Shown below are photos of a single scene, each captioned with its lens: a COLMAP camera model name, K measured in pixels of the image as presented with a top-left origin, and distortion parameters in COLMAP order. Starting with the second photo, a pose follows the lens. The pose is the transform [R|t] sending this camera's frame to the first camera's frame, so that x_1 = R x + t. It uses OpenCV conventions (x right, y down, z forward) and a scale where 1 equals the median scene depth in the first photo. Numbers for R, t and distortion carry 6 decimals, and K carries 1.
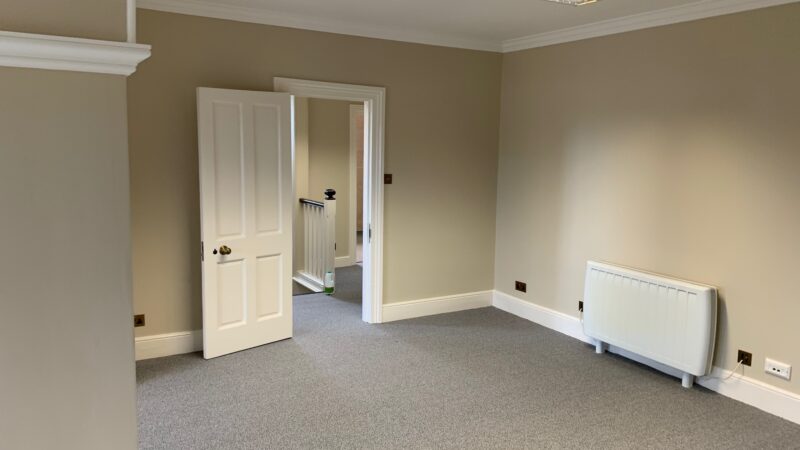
lens RADIAL K [[610.5, 0, 400.0], [0, 610.5, 225.0], [0, 0, 1]] dist [0.095721, -0.107984]
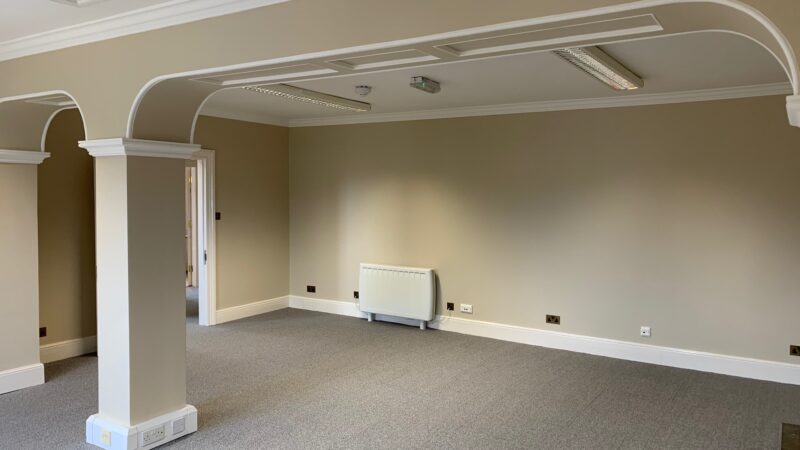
lens RADIAL K [[610.5, 0, 400.0], [0, 610.5, 225.0], [0, 0, 1]] dist [0.095721, -0.107984]
pose [[0.889379, -0.039903, 0.455425, -0.312760], [0.072493, 0.995889, -0.054311, 0.053081], [-0.451386, 0.081318, 0.888616, -0.441699]]
